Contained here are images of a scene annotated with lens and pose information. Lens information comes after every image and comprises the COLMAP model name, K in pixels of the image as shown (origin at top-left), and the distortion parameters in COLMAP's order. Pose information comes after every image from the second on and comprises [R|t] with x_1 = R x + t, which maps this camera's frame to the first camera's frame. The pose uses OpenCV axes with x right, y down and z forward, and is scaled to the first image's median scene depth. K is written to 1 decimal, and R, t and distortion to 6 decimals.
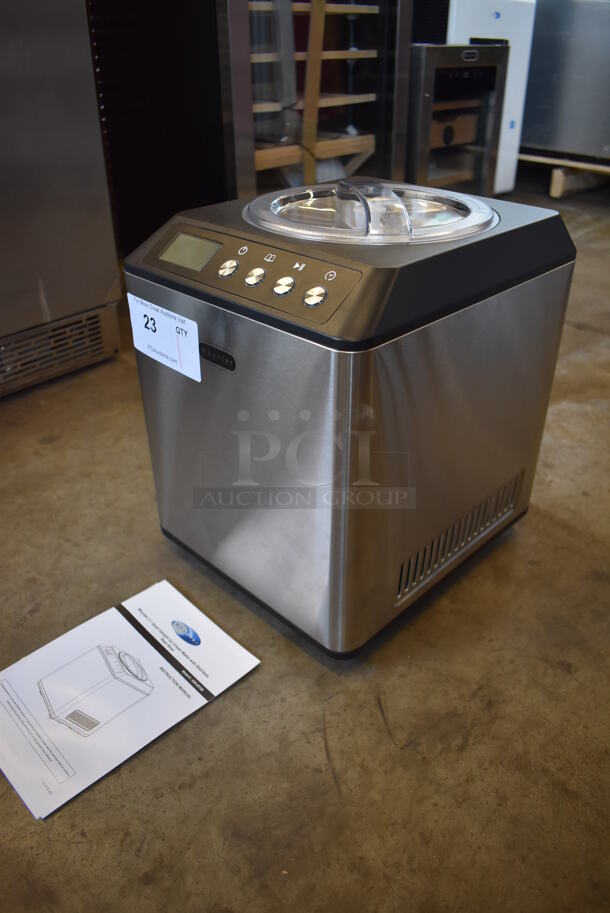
lens RADIAL K [[699.9, 0, 311.2], [0, 699.9, 457.4], [0, 0, 1]] dist [-0.098230, 0.016186]
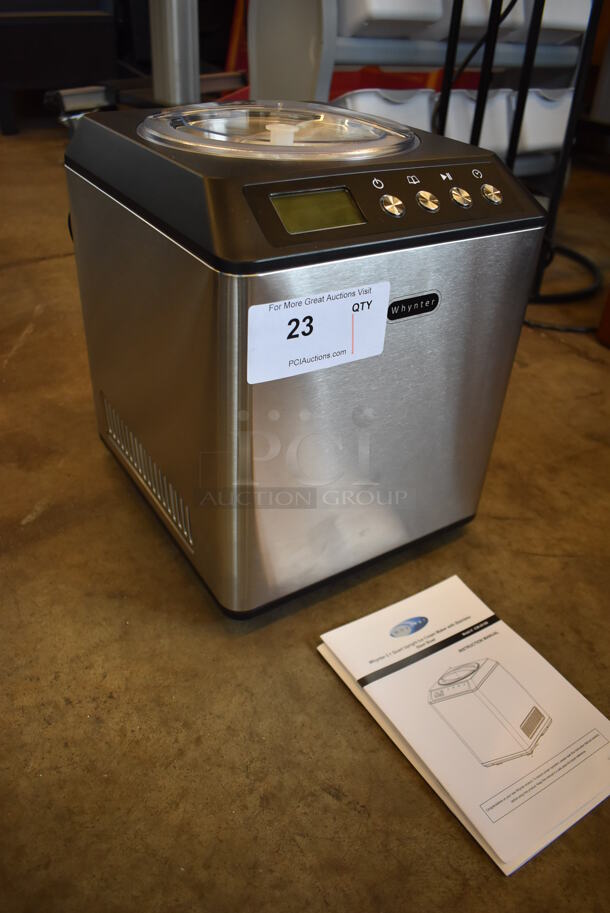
lens RADIAL K [[699.9, 0, 305.8], [0, 699.9, 458.9], [0, 0, 1]] dist [-0.098230, 0.016186]
pose [[0.220177, -0.554010, 0.802867, -0.931037], [0.471554, 0.780954, 0.409571, -0.398966], [-0.853908, 0.288417, 0.433194, 0.760307]]
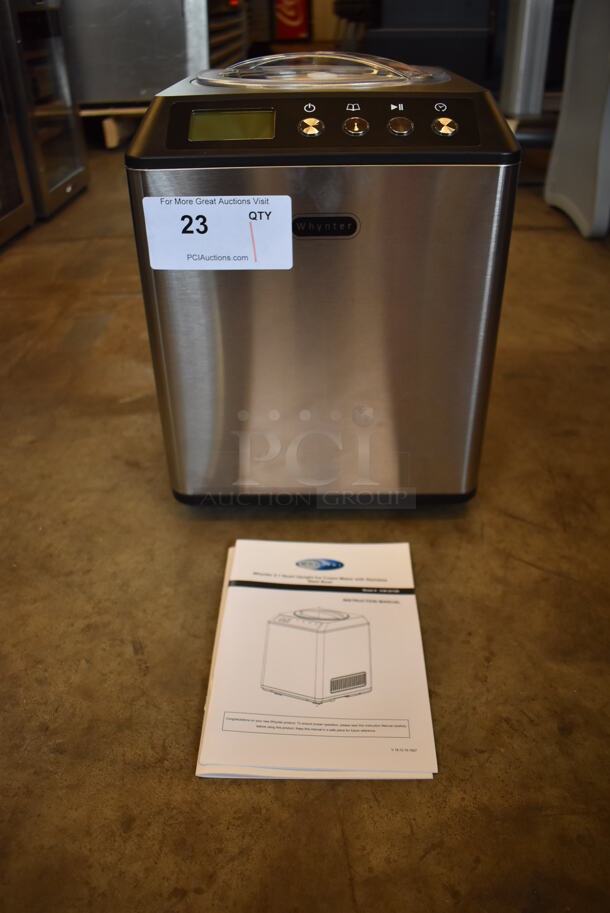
lens RADIAL K [[699.9, 0, 306.6], [0, 699.9, 455.9], [0, 0, 1]] dist [-0.098230, 0.016186]
pose [[0.723683, -0.389399, 0.569782, -0.744900], [0.379152, 0.914186, 0.143207, -0.010091], [-0.576651, 0.112397, 0.809222, 0.309317]]
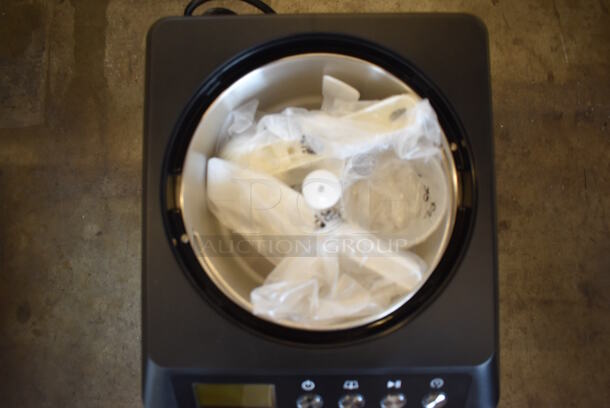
lens RADIAL K [[467.6, 0, 305.5], [0, 467.6, 204.3], [0, 0, 1]] dist [-0.098230, 0.016186]
pose [[0.709206, -0.704022, 0.037145, 0.040456], [0.390349, 0.436006, 0.810880, -0.842819], [-0.587073, -0.560581, 0.584033, 0.734259]]
